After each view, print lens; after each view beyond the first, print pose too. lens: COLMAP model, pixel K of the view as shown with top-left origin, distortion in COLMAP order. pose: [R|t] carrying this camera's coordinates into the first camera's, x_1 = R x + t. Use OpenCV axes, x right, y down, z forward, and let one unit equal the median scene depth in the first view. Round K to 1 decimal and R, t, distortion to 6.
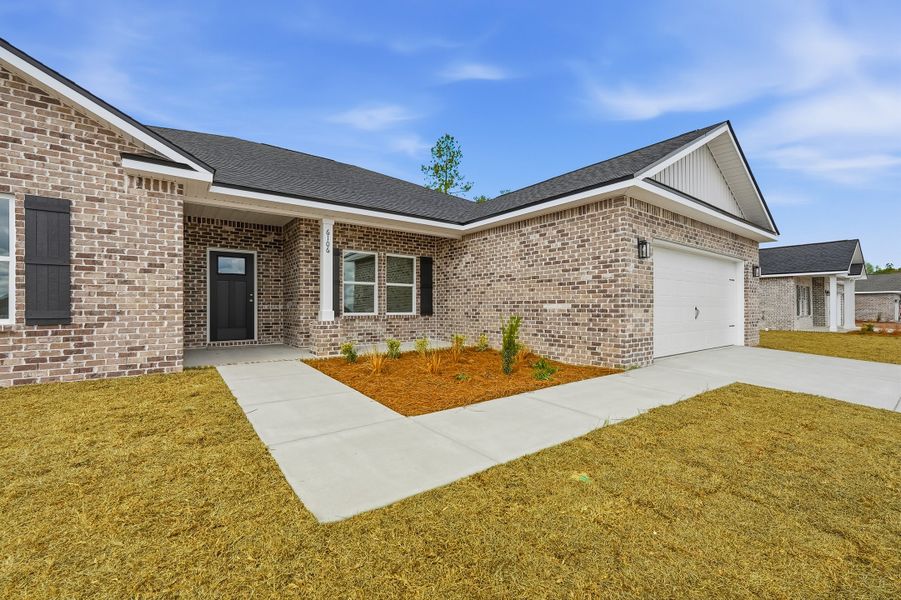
lens RADIAL K [[378.7, 0, 447.3], [0, 378.7, 298.4], [0, 0, 1]] dist [-0.000283, 0.000364]
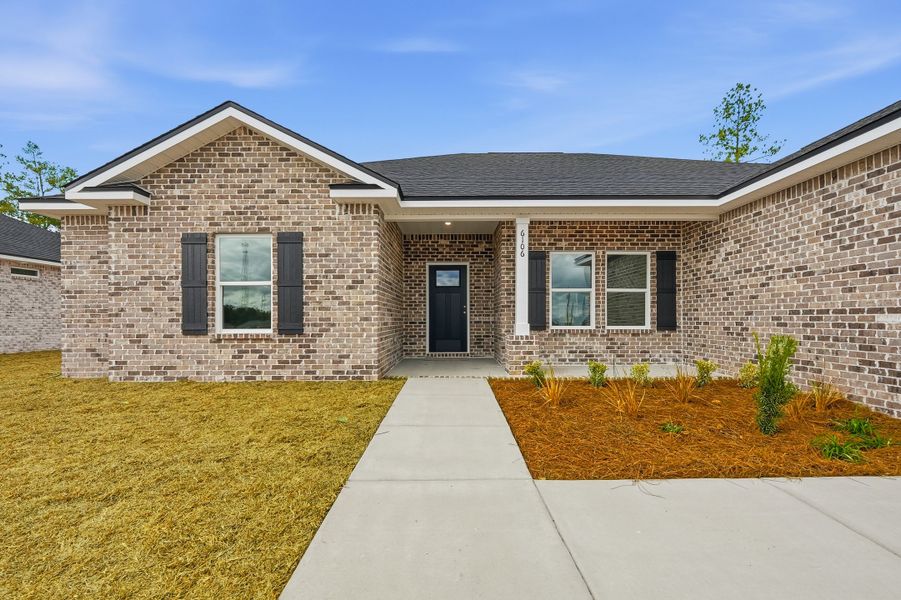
lens RADIAL K [[406.9, 0, 452.7], [0, 406.9, 310.0], [0, 0, 1]] dist [-0.001144, 0.000520]
pose [[0.801895, -0.012716, -0.597330, 0.106254], [0.014949, 0.999888, -0.001217, 0.000127], [0.597279, -0.007953, 0.801994, 0.146216]]
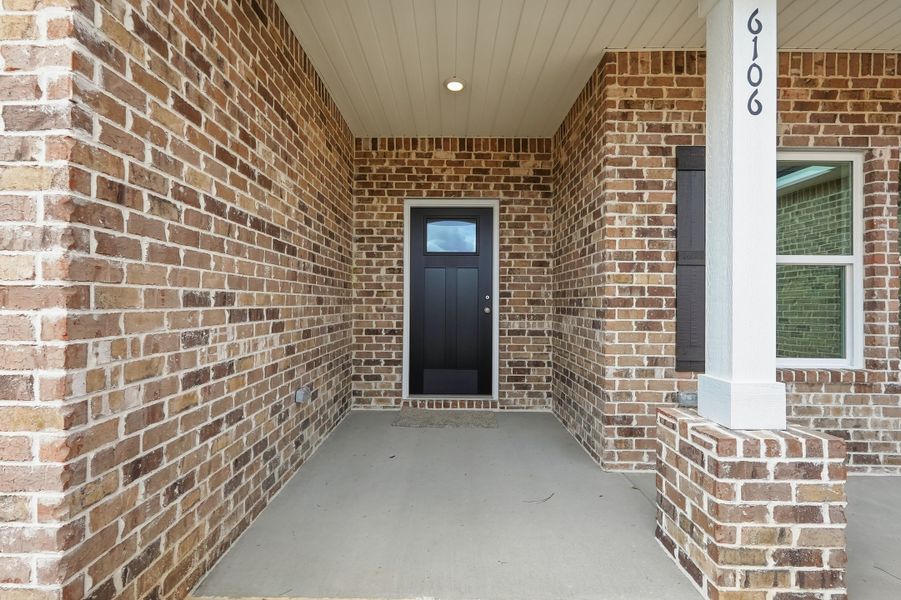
lens RADIAL K [[406.9, 0, 452.7], [0, 406.9, 310.0], [0, 0, 1]] dist [-0.001144, 0.000520]
pose [[0.802915, 0.022640, -0.595663, -0.295301], [0.003729, 0.999068, 0.042999, -0.017706], [0.596081, -0.036746, 0.802083, 0.664022]]
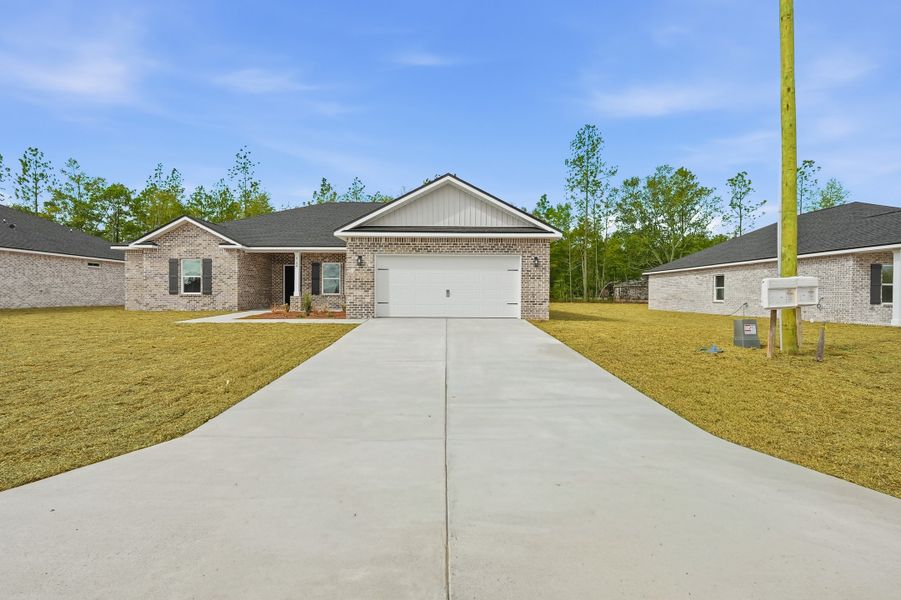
lens RADIAL K [[398.8, 0, 464.7], [0, 398.8, 289.9], [0, 0, 1]] dist [-0.000565, 0.000032]
pose [[0.807579, 0.001070, -0.589759, 1.869595], [0.006397, 0.999924, 0.010574, 0.001593], [0.589725, -0.012312, 0.807510, -0.360851]]
